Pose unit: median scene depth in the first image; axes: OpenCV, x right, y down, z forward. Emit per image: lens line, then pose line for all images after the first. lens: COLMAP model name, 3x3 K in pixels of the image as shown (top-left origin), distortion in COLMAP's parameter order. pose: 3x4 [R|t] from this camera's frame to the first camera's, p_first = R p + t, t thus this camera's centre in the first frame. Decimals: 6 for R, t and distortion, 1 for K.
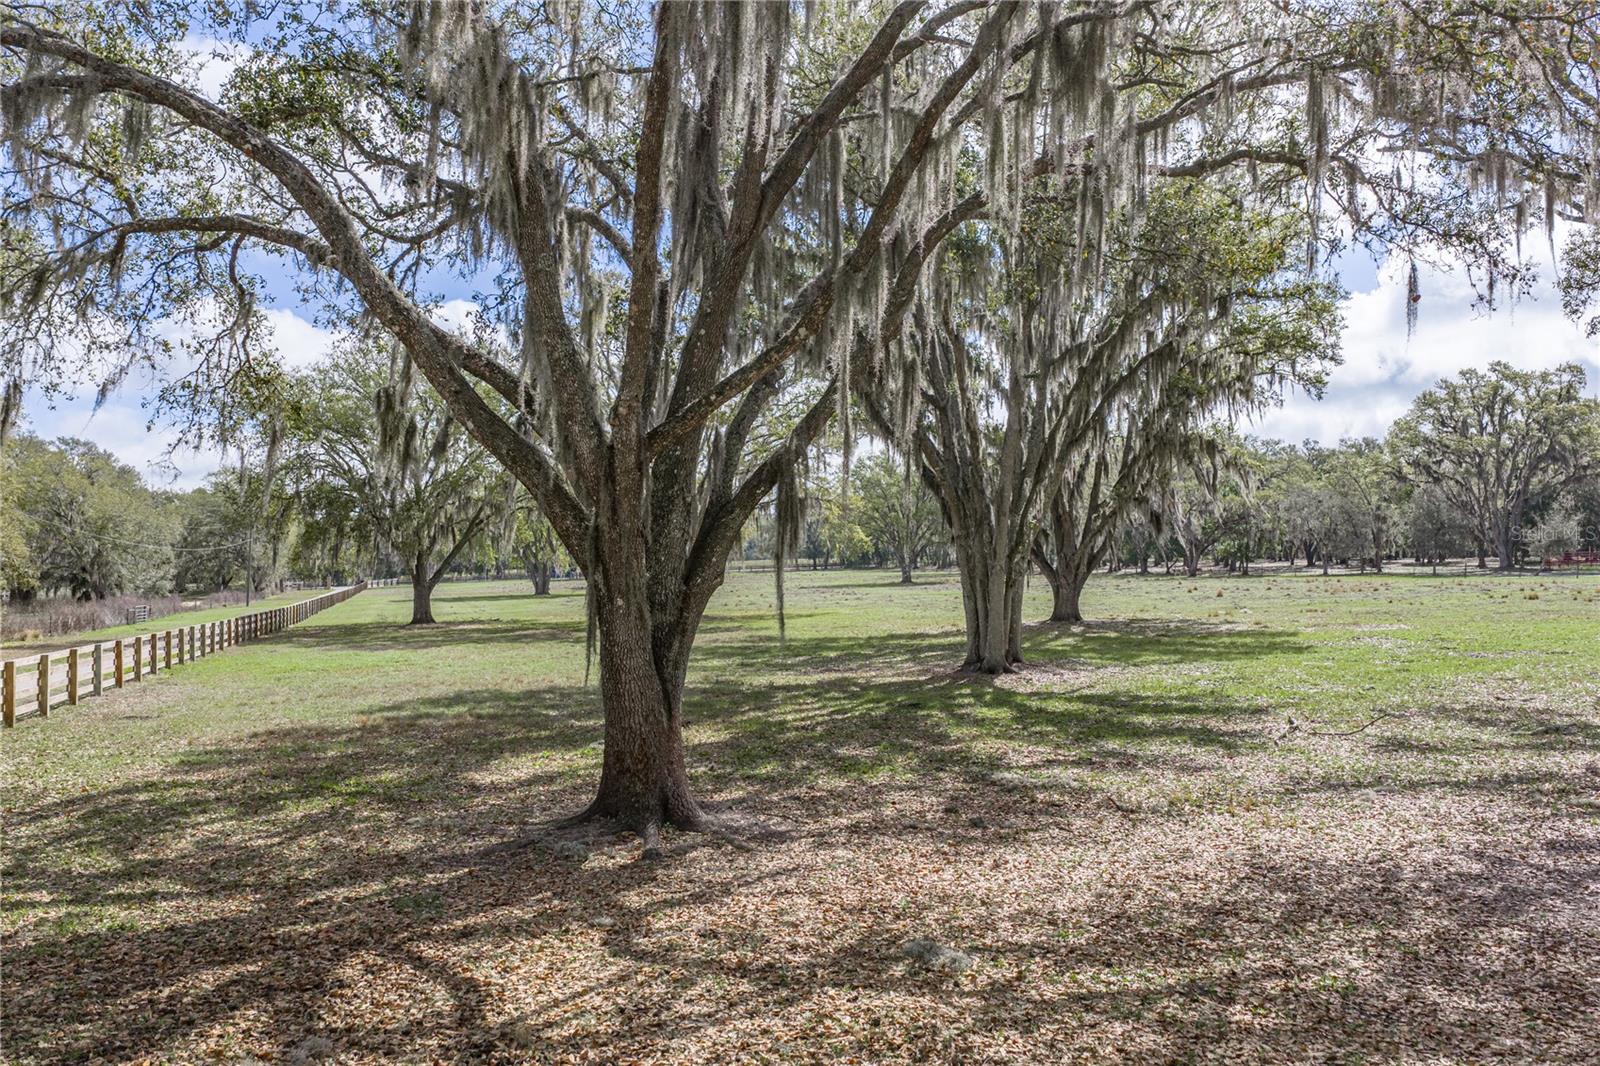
lens RADIAL K [[1359.3, 0, 801.1], [0, 1359.3, 523.5], [0, 0, 1]] dist [0.030688, -0.008973]
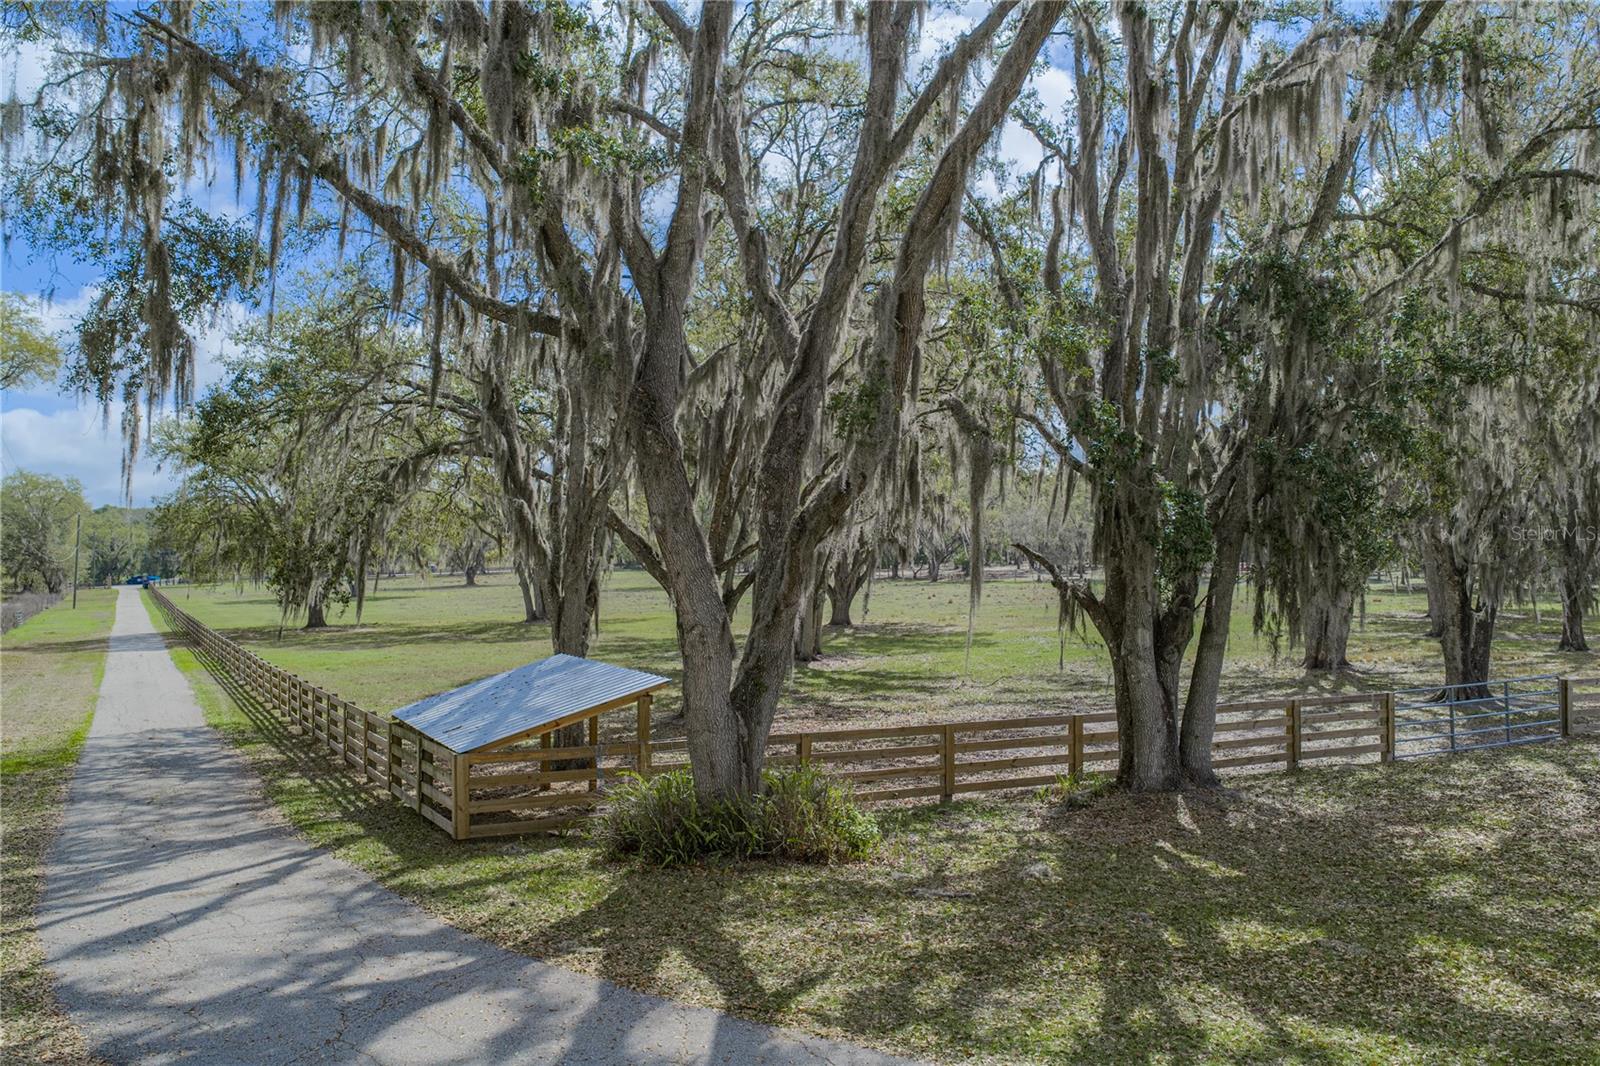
lens RADIAL K [[1359.3, 0, 801.1], [0, 1359.3, 523.5], [0, 0, 1]] dist [0.030688, -0.008973]
pose [[0.984285, 0.008531, 0.176382, -0.166828], [-0.009298, 0.999951, 0.003522, -0.066840], [-0.176343, -0.005107, 0.984316, -0.664948]]
